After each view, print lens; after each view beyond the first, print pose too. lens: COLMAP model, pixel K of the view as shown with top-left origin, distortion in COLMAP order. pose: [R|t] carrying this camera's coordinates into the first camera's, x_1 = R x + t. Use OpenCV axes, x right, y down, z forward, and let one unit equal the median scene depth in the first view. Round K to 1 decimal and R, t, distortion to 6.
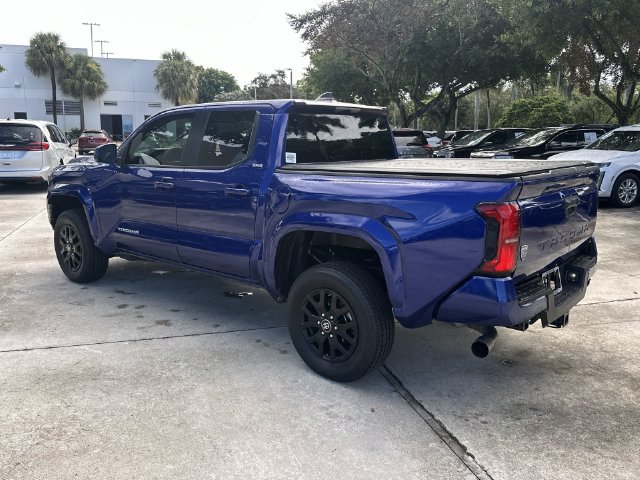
lens RADIAL K [[541.7, 0, 323.1], [0, 541.7, 239.0], [0, 0, 1]] dist [0.096785, -0.164419]
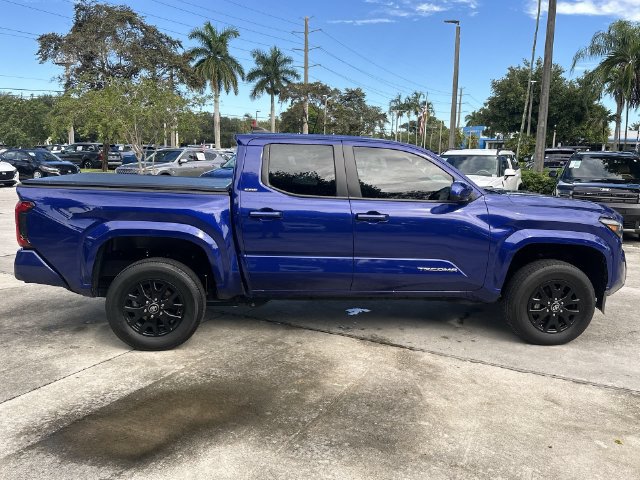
lens RADIAL K [[541.7, 0, 324.5], [0, 541.7, 237.2], [0, 0, 1]] dist [0.096785, -0.164419]
pose [[-0.700561, 0.083435, -0.708698, 0.205396], [-0.161853, 0.948679, 0.271682, -0.103333], [0.694995, 0.305035, -0.651104, 0.520770]]
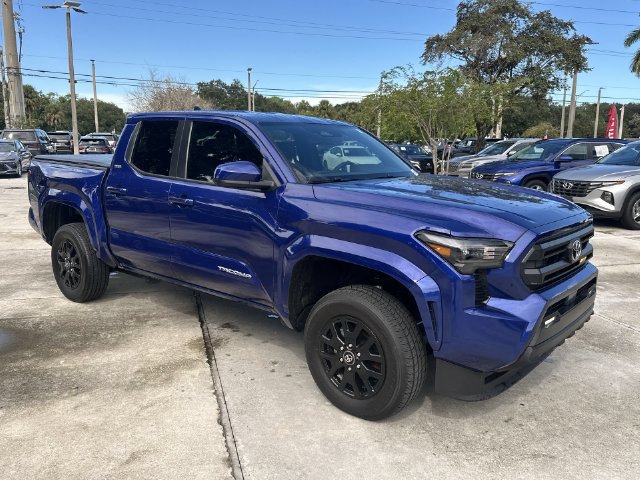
lens RADIAL K [[541.7, 0, 317.2], [0, 541.7, 242.6], [0, 0, 1]] dist [0.096785, -0.164419]
pose [[-0.999628, -0.026121, 0.007841, -0.071499], [-0.021484, 0.931308, 0.363598, -0.115203], [-0.016800, 0.363294, -0.931523, 0.589741]]
